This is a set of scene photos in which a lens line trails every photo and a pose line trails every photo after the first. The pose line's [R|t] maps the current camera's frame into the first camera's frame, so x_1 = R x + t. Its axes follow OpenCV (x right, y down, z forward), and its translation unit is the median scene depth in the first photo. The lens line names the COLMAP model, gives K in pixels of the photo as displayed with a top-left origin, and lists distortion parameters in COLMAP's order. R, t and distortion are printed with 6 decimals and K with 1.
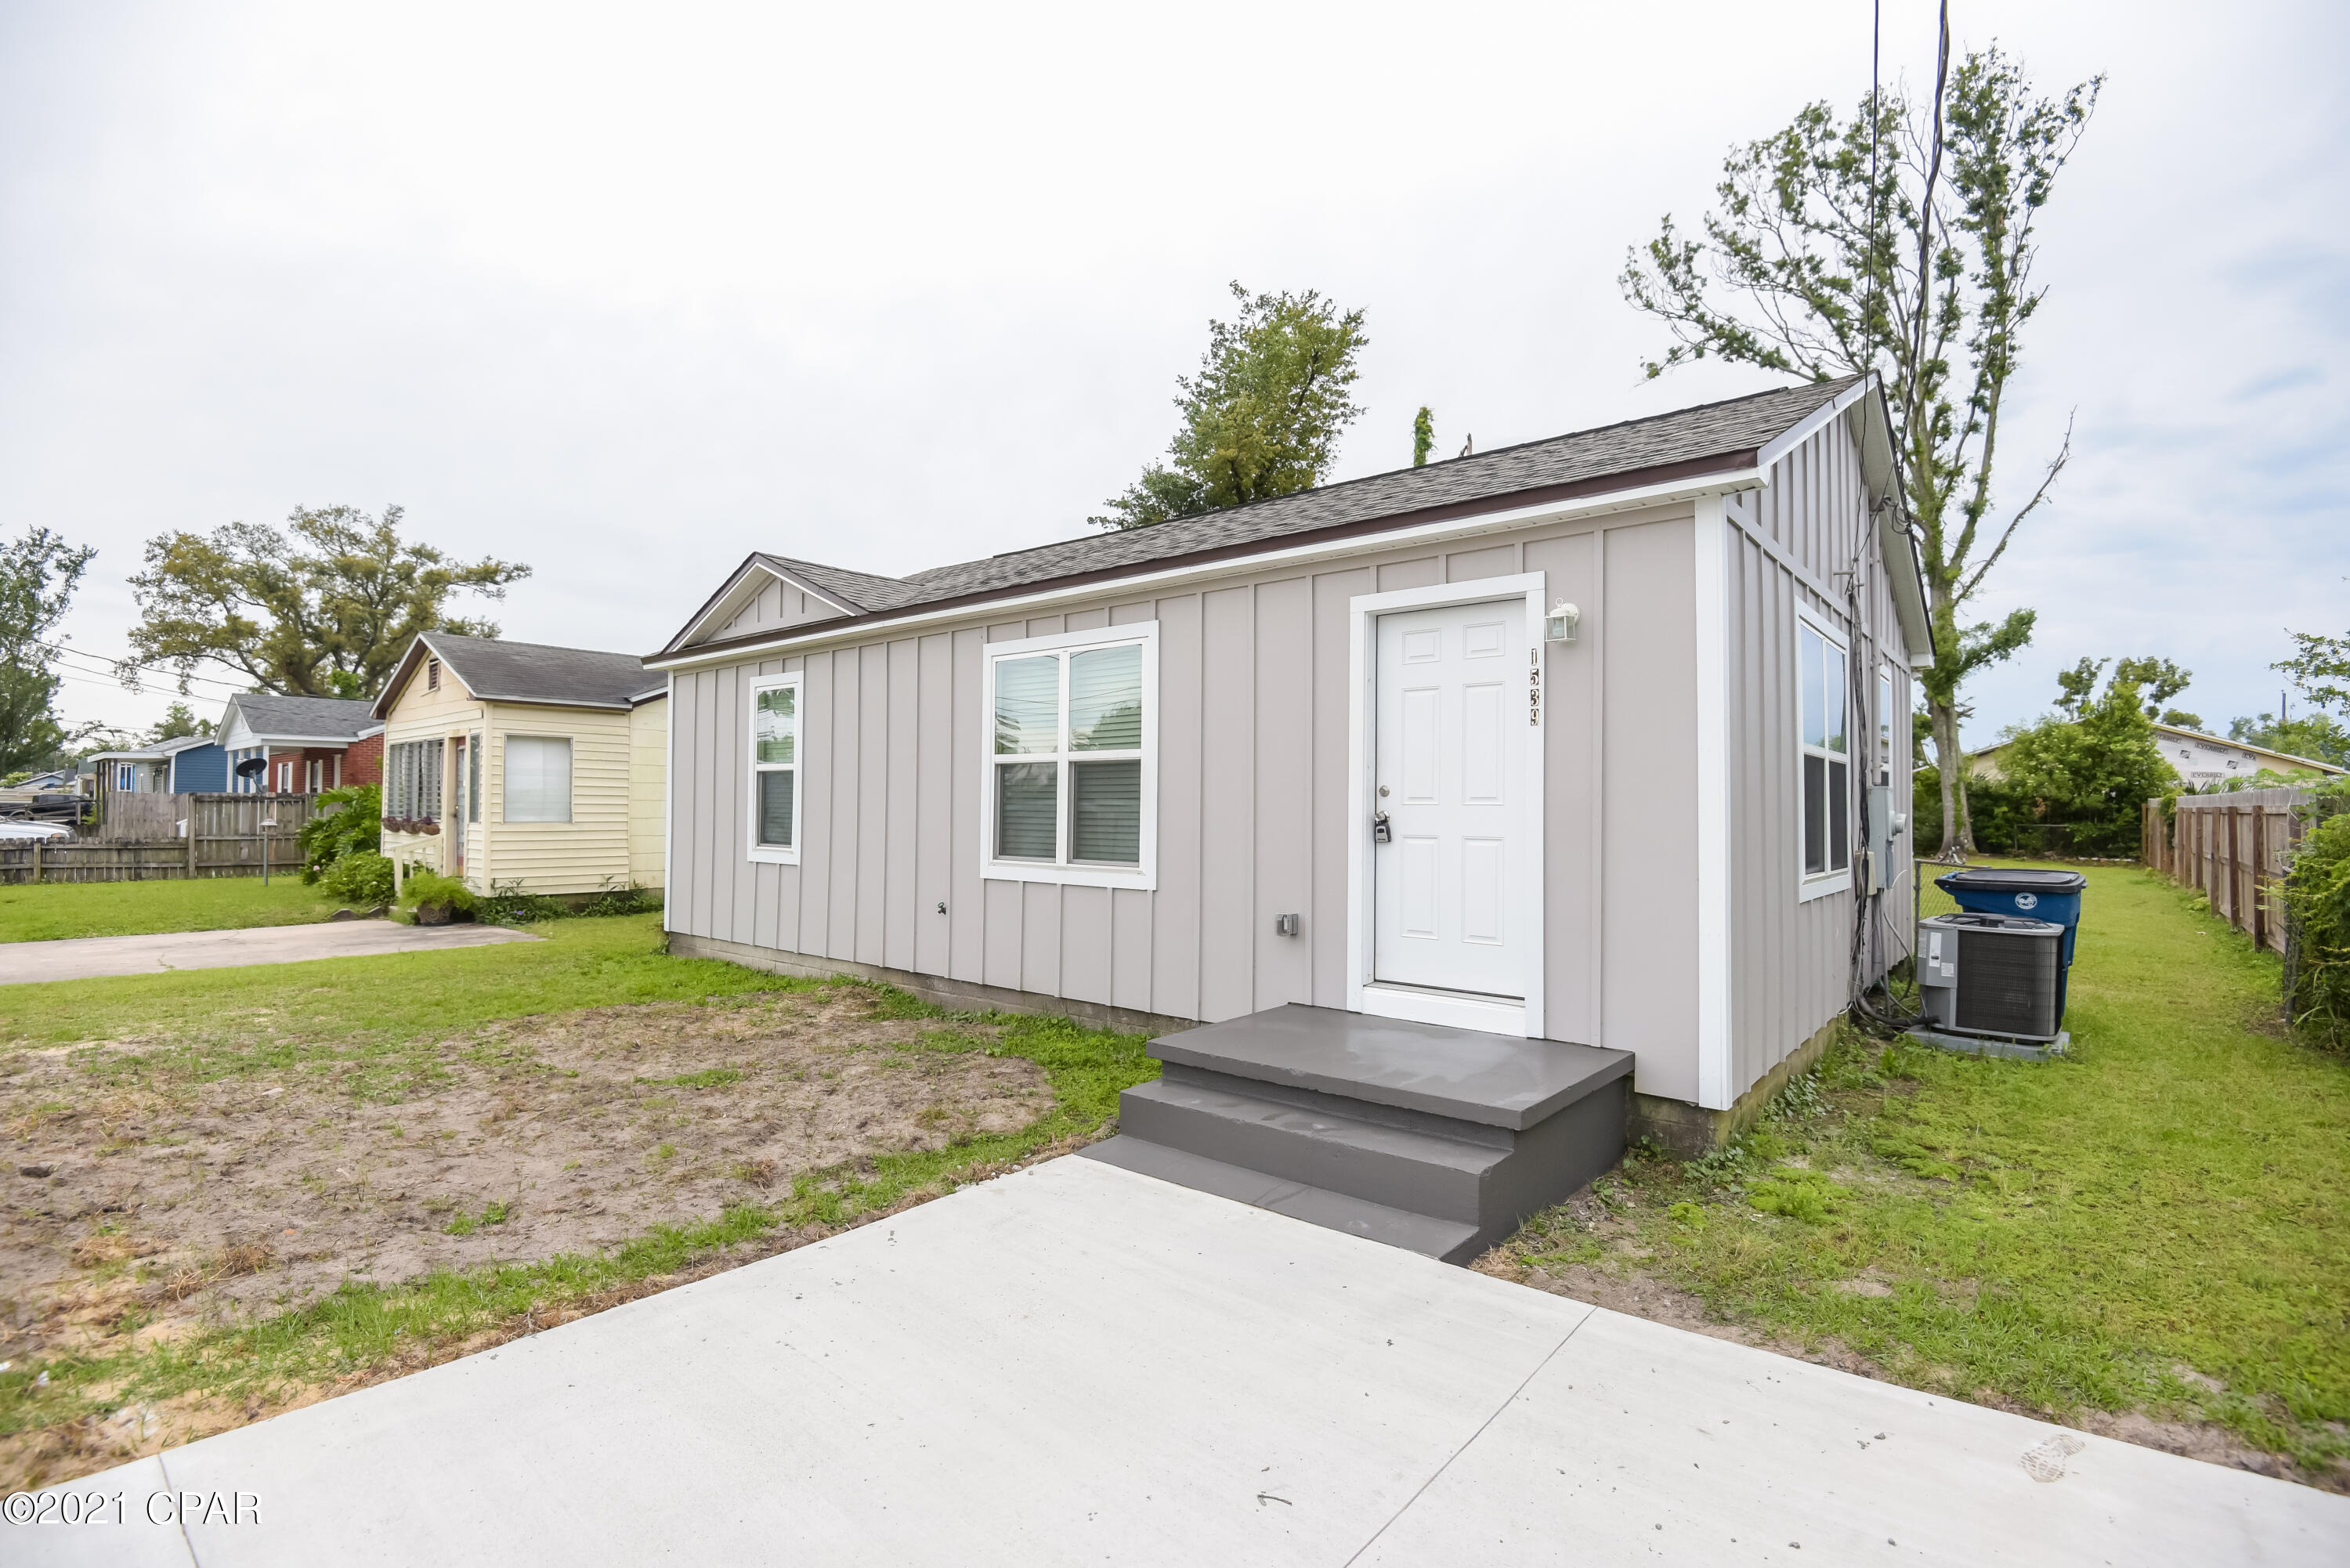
lens RADIAL K [[1080.4, 0, 1180.4], [0, 1080.4, 790.4], [0, 0, 1]] dist [-0.008059, -0.026043]
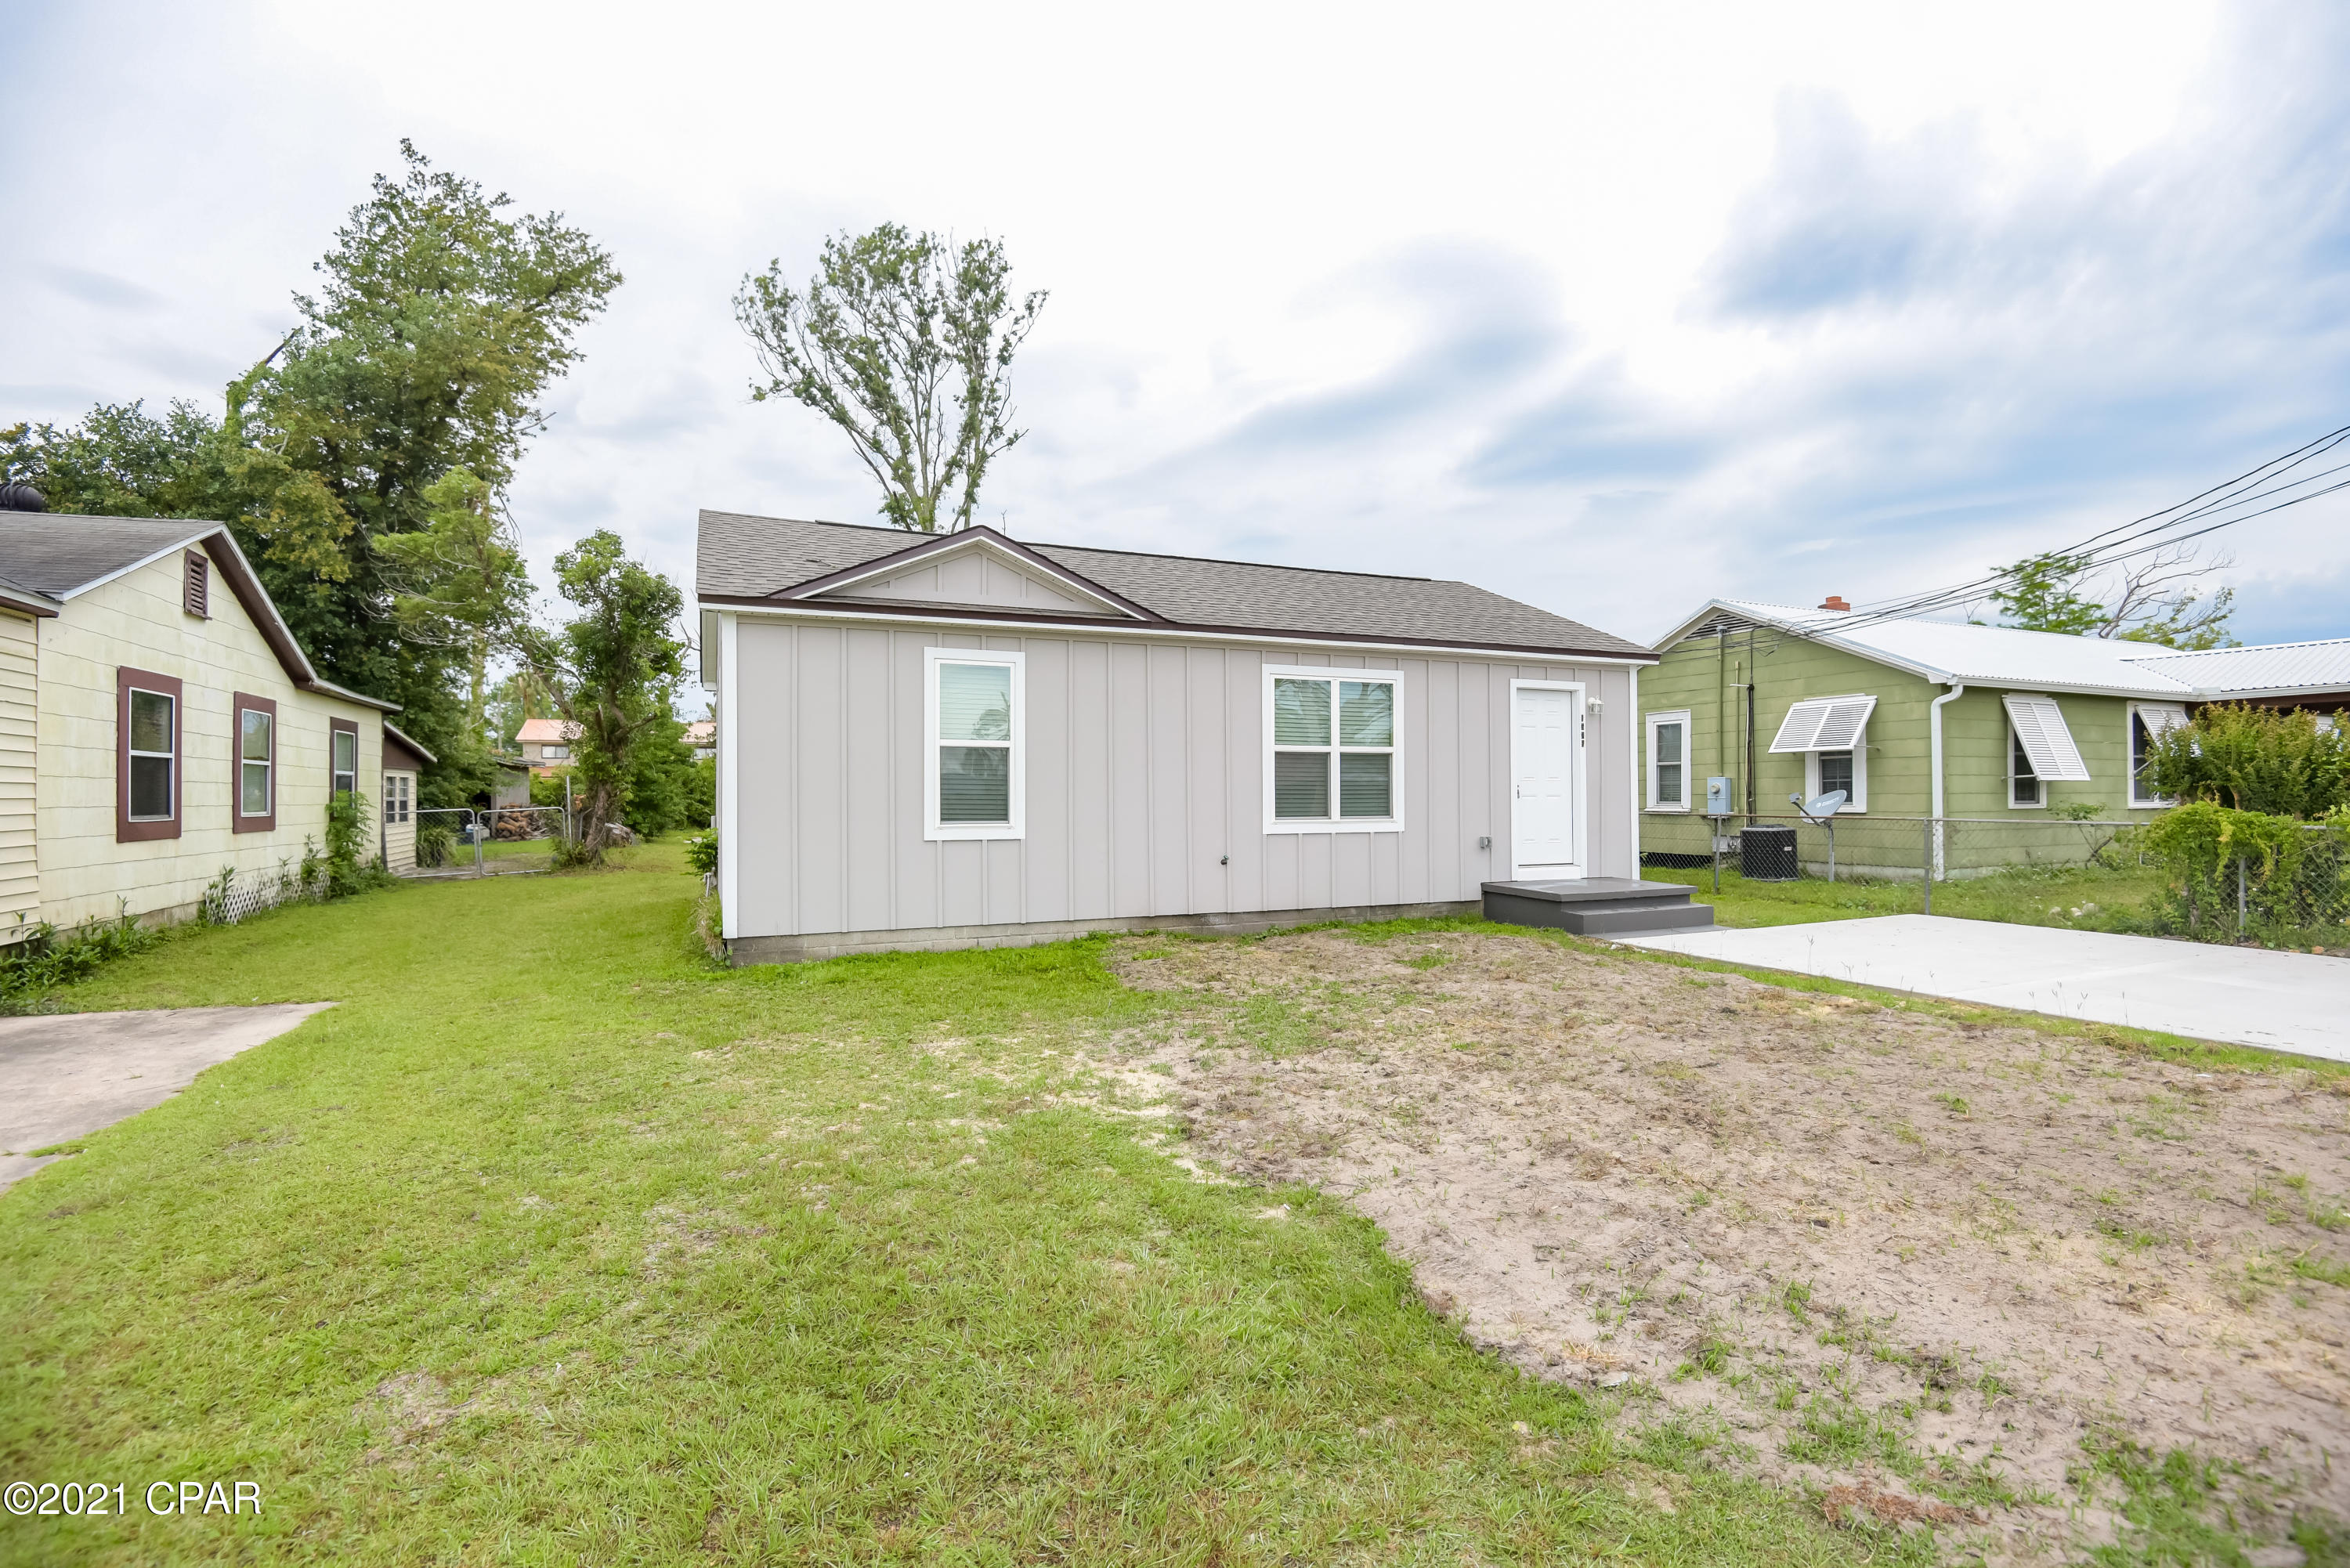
lens RADIAL K [[1088.6, 0, 1173.6], [0, 1088.6, 787.9], [0, 0, 1]] dist [-0.010877, -0.024651]
pose [[0.457556, 0.000075, 0.889181, -0.386054], [-0.008172, 0.999958, 0.004121, 0.004620], [-0.889143, -0.009152, 0.457538, 0.123285]]
